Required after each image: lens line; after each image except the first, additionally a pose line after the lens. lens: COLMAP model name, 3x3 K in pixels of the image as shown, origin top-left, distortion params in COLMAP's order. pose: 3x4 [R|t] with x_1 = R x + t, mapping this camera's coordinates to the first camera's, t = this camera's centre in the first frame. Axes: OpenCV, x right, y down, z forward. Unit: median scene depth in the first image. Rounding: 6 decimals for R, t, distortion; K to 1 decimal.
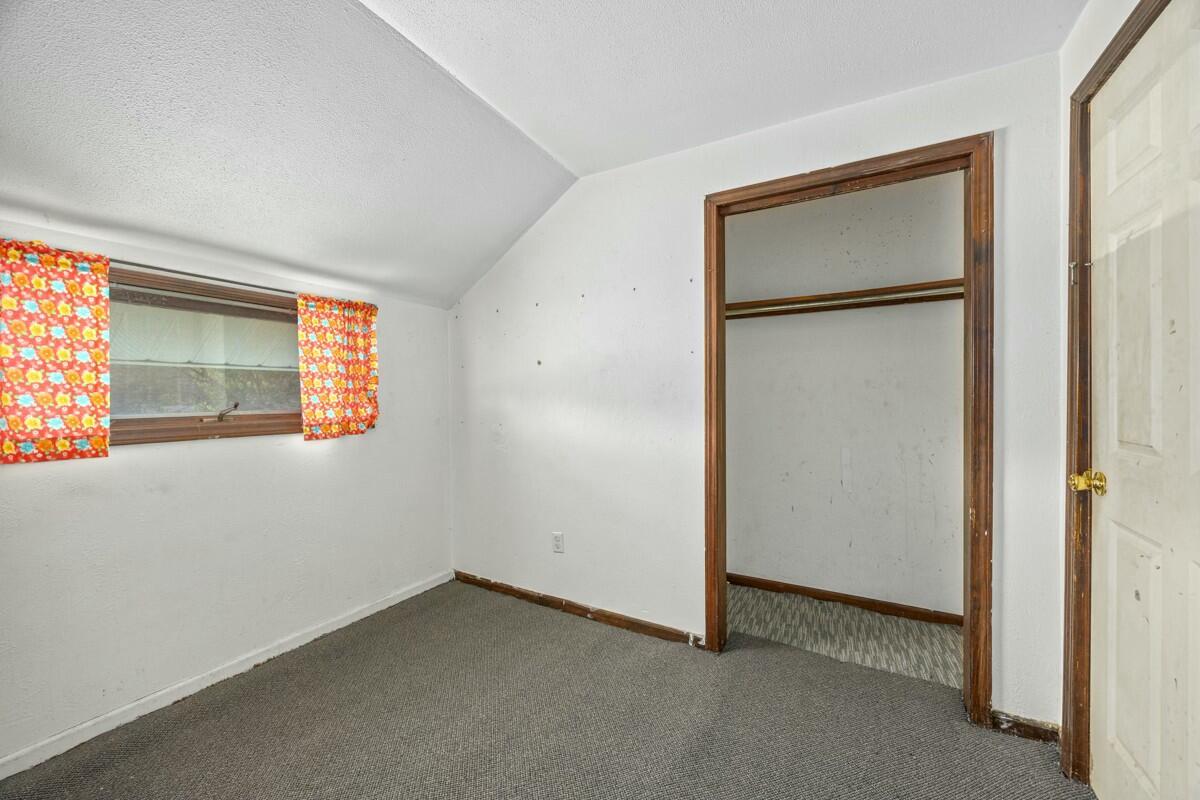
lens RADIAL K [[462.1, 0, 603.8], [0, 462.1, 399.3], [0, 0, 1]] dist [-0.000880, 0.000145]
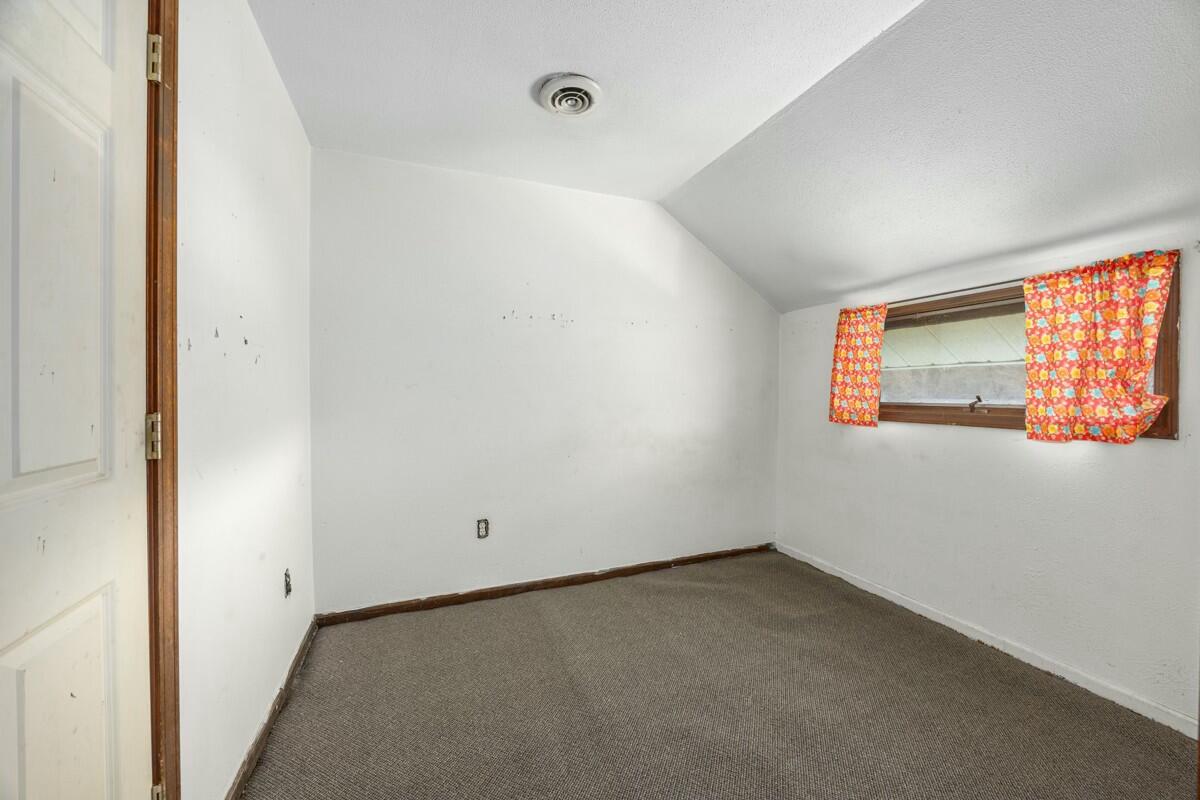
lens RADIAL K [[462.1, 0, 603.0], [0, 462.1, 392.5], [0, 0, 1]] dist [-0.000880, 0.000145]
pose [[-0.632261, 0.007716, -0.774717, 0.581935], [-0.001834, 0.999933, 0.011456, -0.010383], [0.774753, 0.008664, -0.632204, 0.927151]]
